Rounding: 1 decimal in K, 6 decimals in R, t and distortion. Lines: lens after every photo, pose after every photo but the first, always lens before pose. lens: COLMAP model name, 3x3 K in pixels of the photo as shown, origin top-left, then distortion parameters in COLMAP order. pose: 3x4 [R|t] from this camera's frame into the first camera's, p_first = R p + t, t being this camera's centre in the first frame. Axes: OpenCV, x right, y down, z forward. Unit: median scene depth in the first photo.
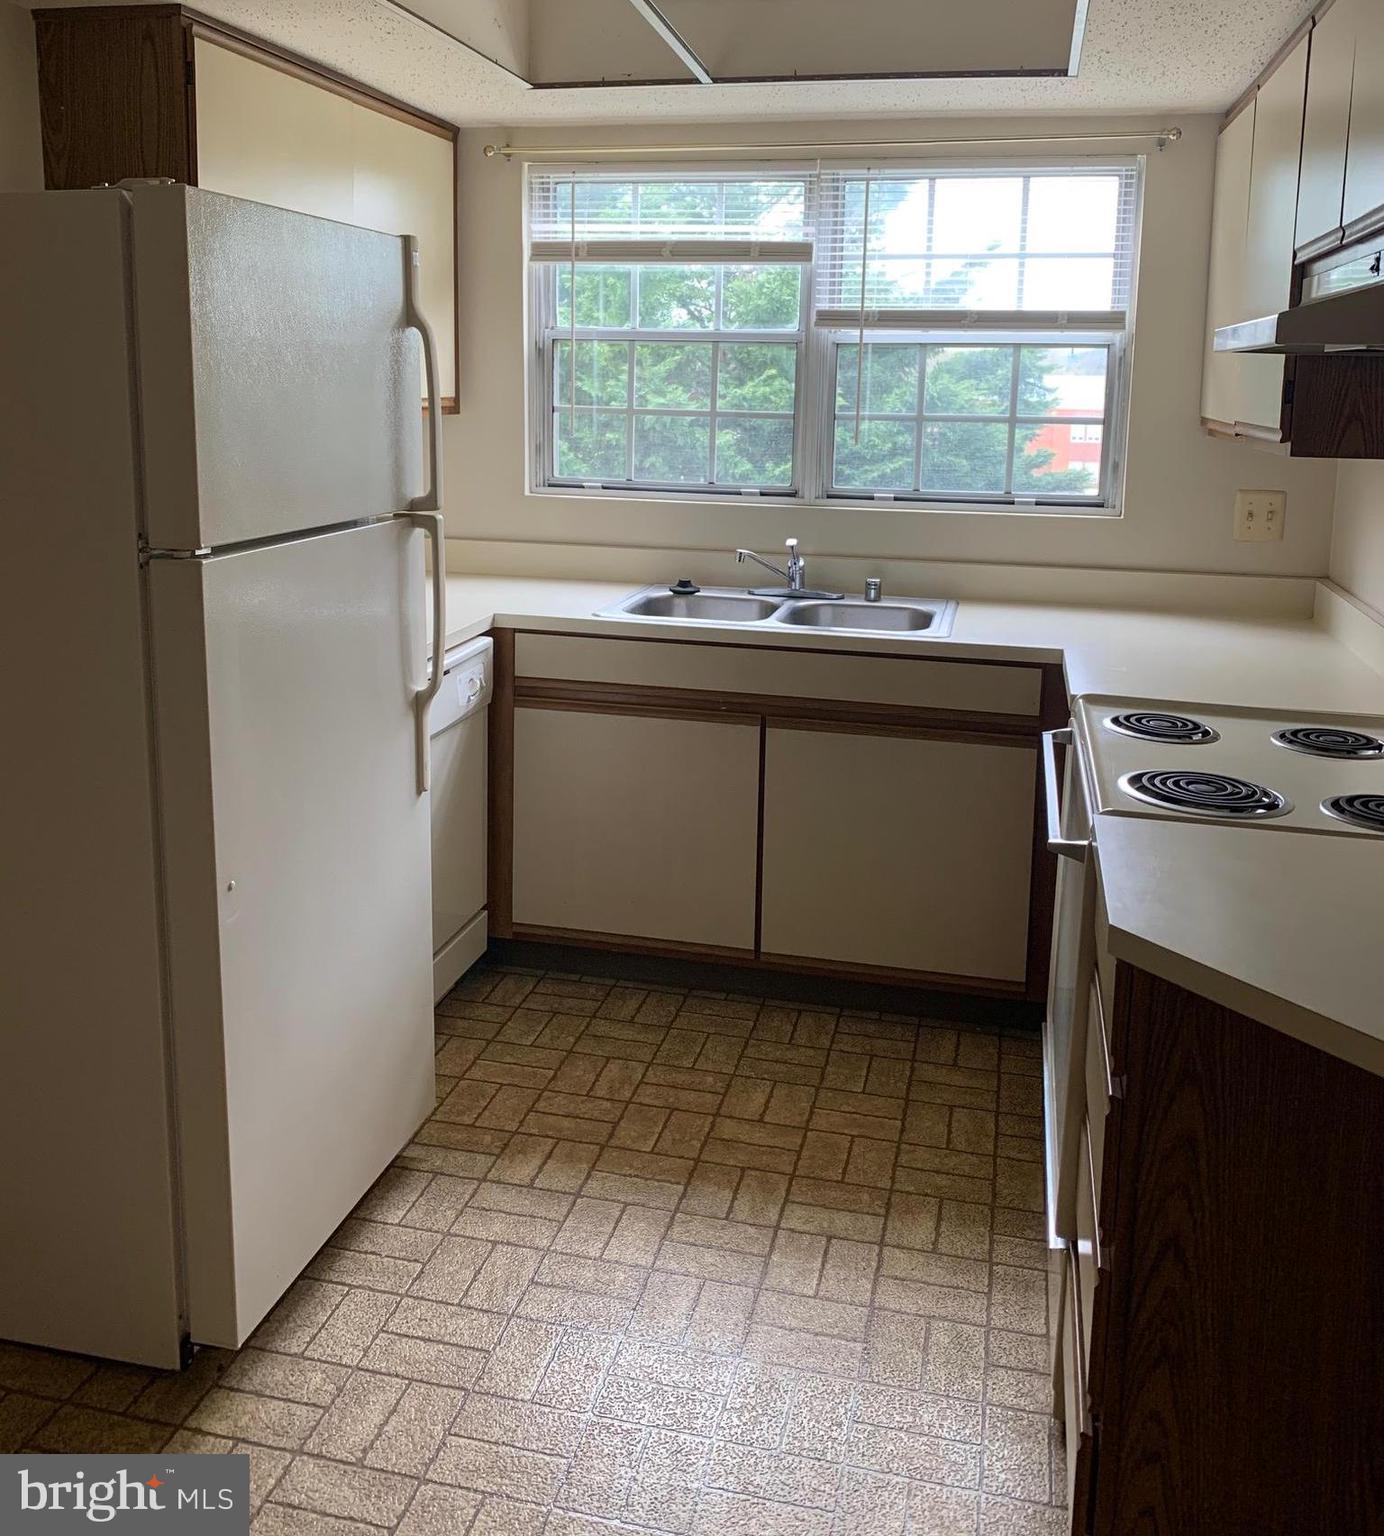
lens RADIAL K [[1399.4, 0, 701.5], [0, 1399.4, 595.3], [0, 0, 1]] dist [0.090521, 0.000000]
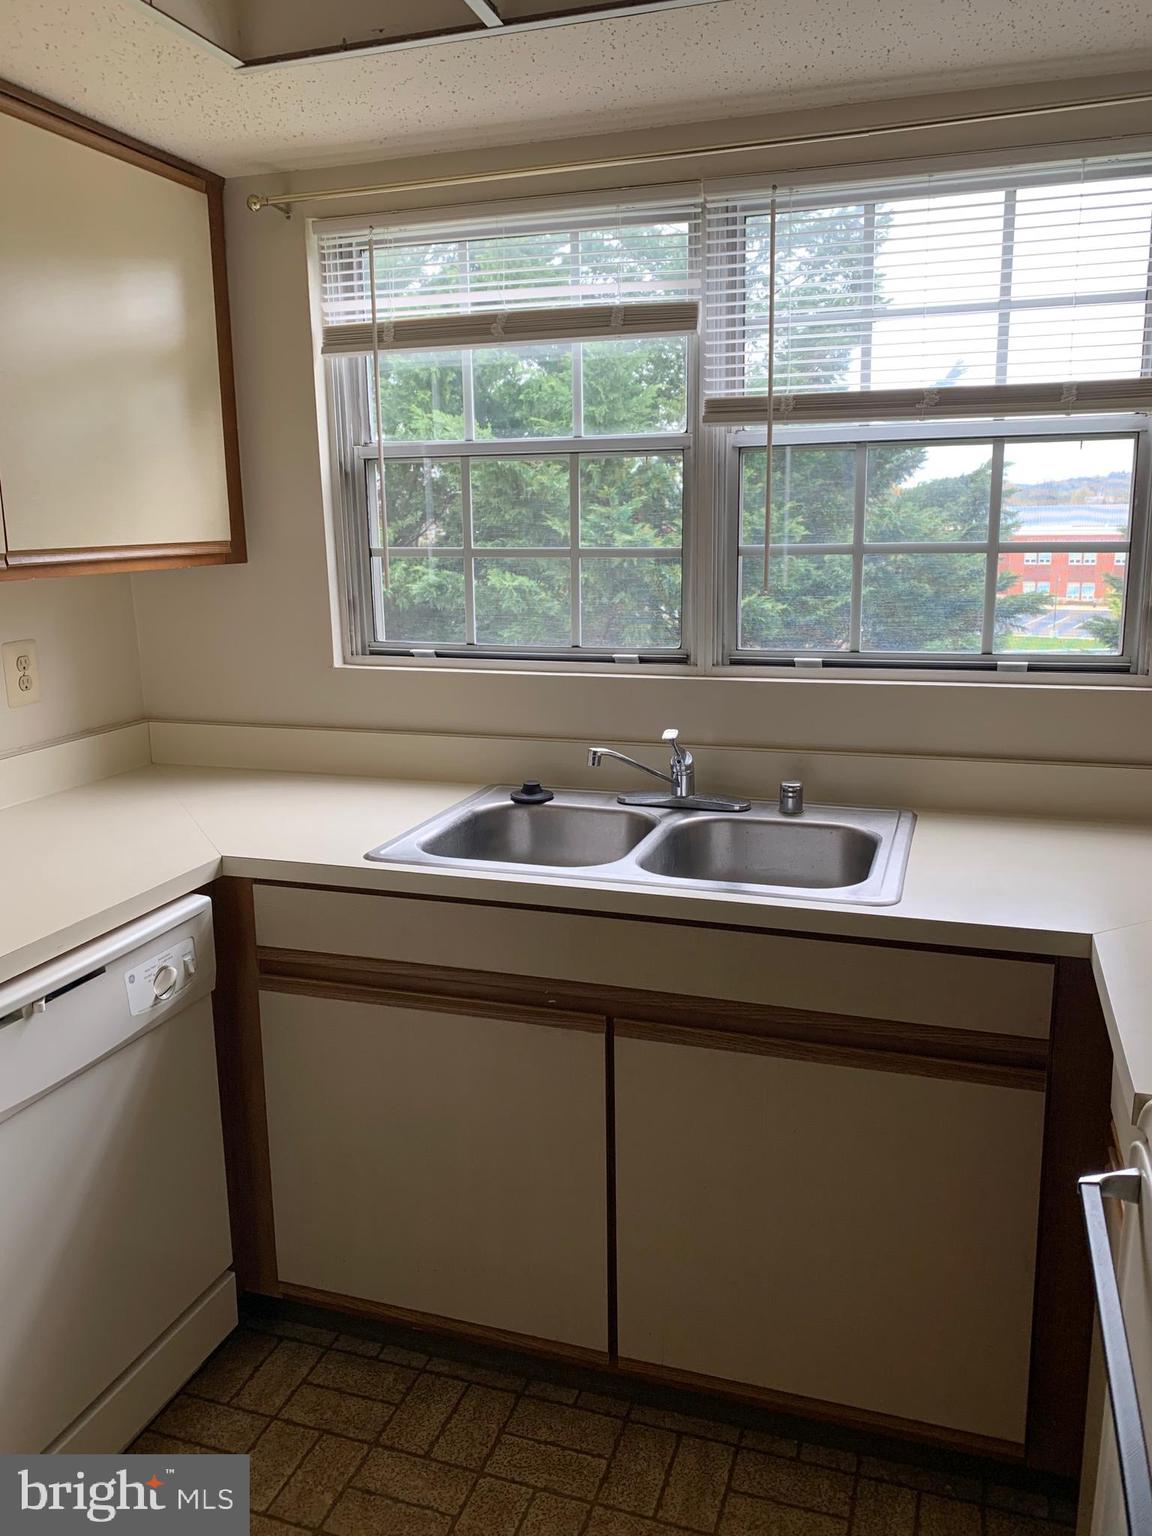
lens RADIAL K [[1188.5, 0, 584.6], [0, 1188.5, 755.5], [0, 0, 1]] dist [0.014943, -0.008252]
pose [[0.995075, -0.015455, -0.097914, 0.081104], [0.019509, 0.998986, 0.040585, -0.053181], [0.097187, -0.042295, 0.994367, 0.416187]]
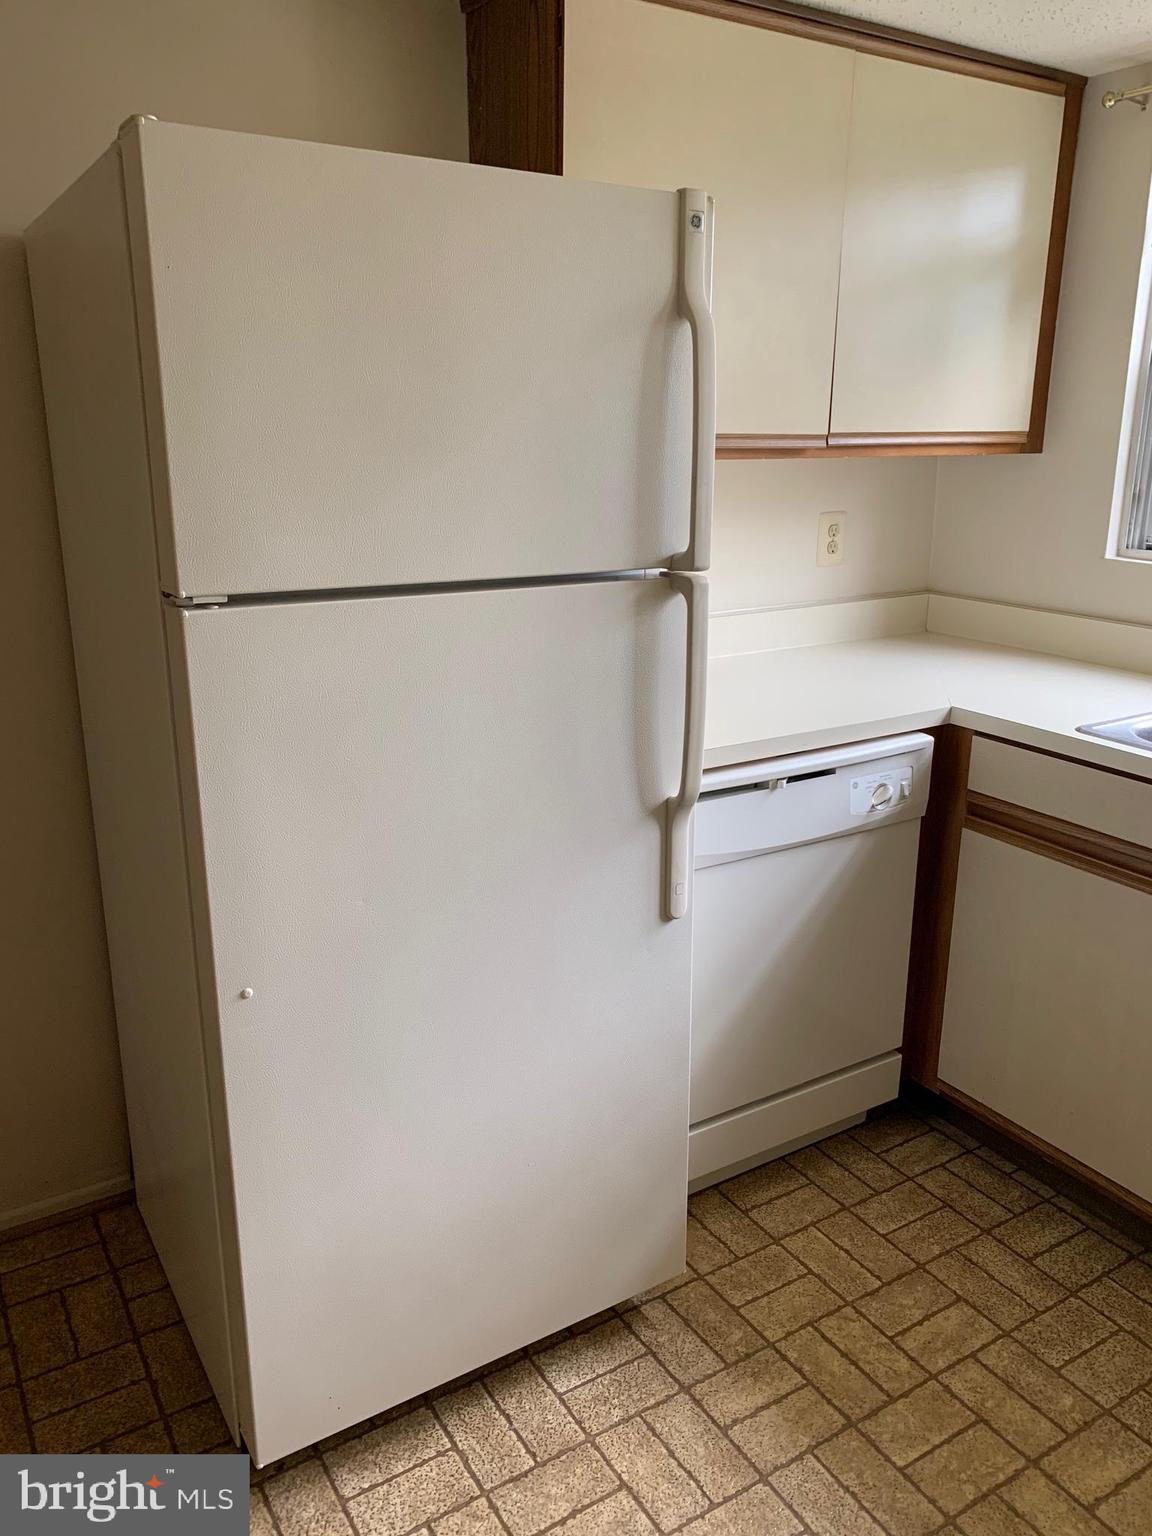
lens RADIAL K [[1188.5, 0, 595.0], [0, 1188.5, 759.7], [0, 0, 1]] dist [0.014943, -0.008252]
pose [[0.721175, 0.178579, -0.669340, 0.153547], [-0.101666, 0.983025, 0.152731, -0.037605], [0.685253, -0.042097, 0.727088, 0.350153]]
